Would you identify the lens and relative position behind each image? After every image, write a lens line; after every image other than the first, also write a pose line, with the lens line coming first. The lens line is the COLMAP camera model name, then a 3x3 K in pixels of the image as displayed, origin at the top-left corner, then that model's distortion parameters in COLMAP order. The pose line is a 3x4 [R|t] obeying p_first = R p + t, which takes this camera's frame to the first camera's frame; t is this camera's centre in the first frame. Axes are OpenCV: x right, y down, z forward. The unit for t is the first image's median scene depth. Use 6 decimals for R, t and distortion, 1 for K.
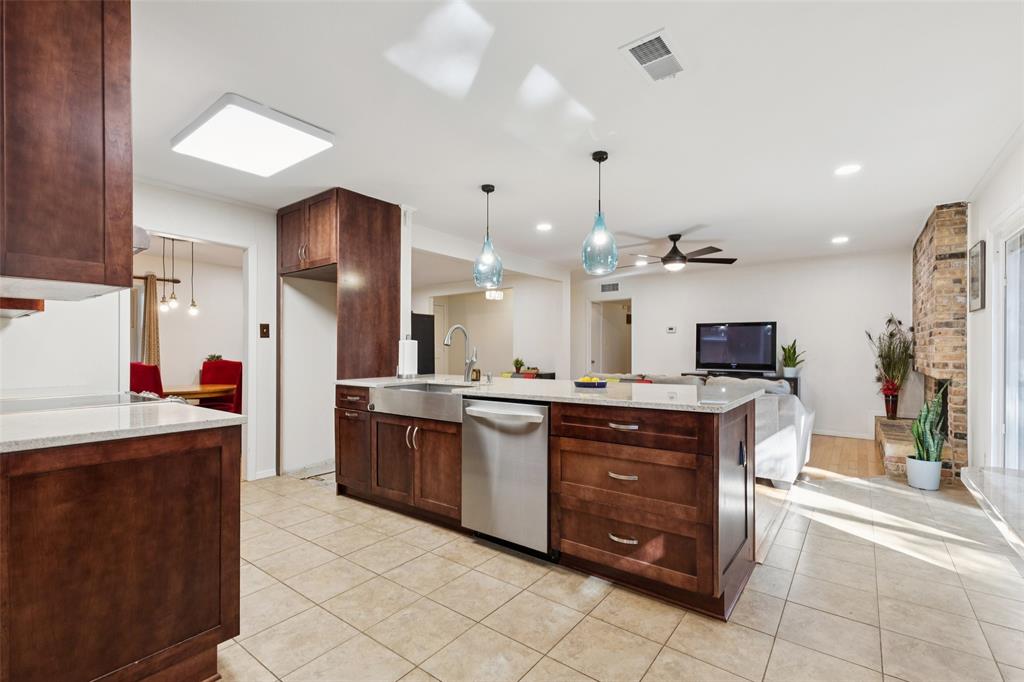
lens RADIAL K [[460.4, 0, 506.0], [0, 460.4, 346.0], [0, 0, 1]] dist [0.009418, -0.002049]
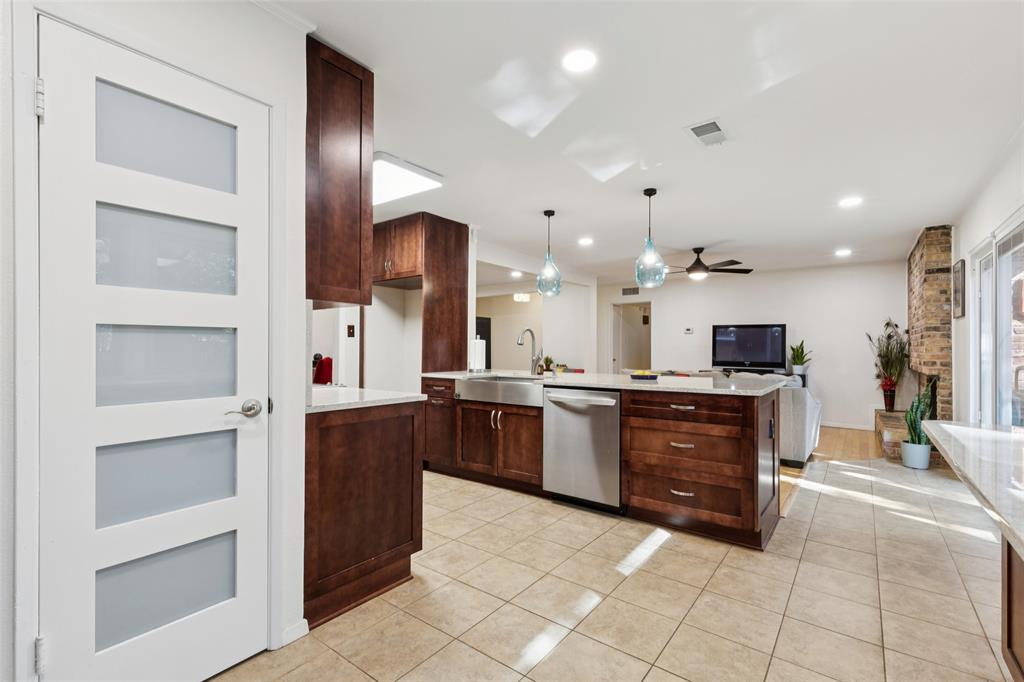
lens RADIAL K [[460.4, 0, 509.2], [0, 460.4, 339.4], [0, 0, 1]] dist [0.009418, -0.002049]
pose [[0.999985, 0.004735, 0.002844, -0.136365], [-0.004703, 0.999927, -0.011117, -0.001278], [-0.002896, 0.011104, 0.999934, -0.177568]]
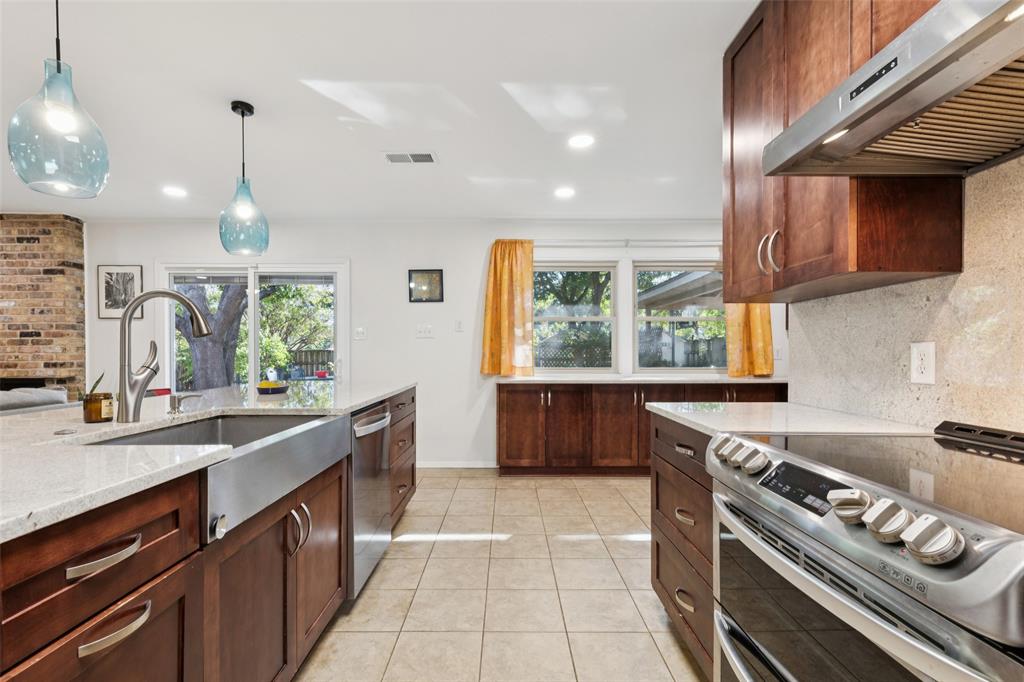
lens RADIAL K [[460.4, 0, 507.5], [0, 460.4, 357.2], [0, 0, 1]] dist [0.009418, -0.002049]
pose [[-0.603081, -0.009684, 0.797621, -0.560053], [-0.004842, 0.999952, 0.008480, 0.010943], [-0.797665, 0.001252, -0.603099, 0.872810]]
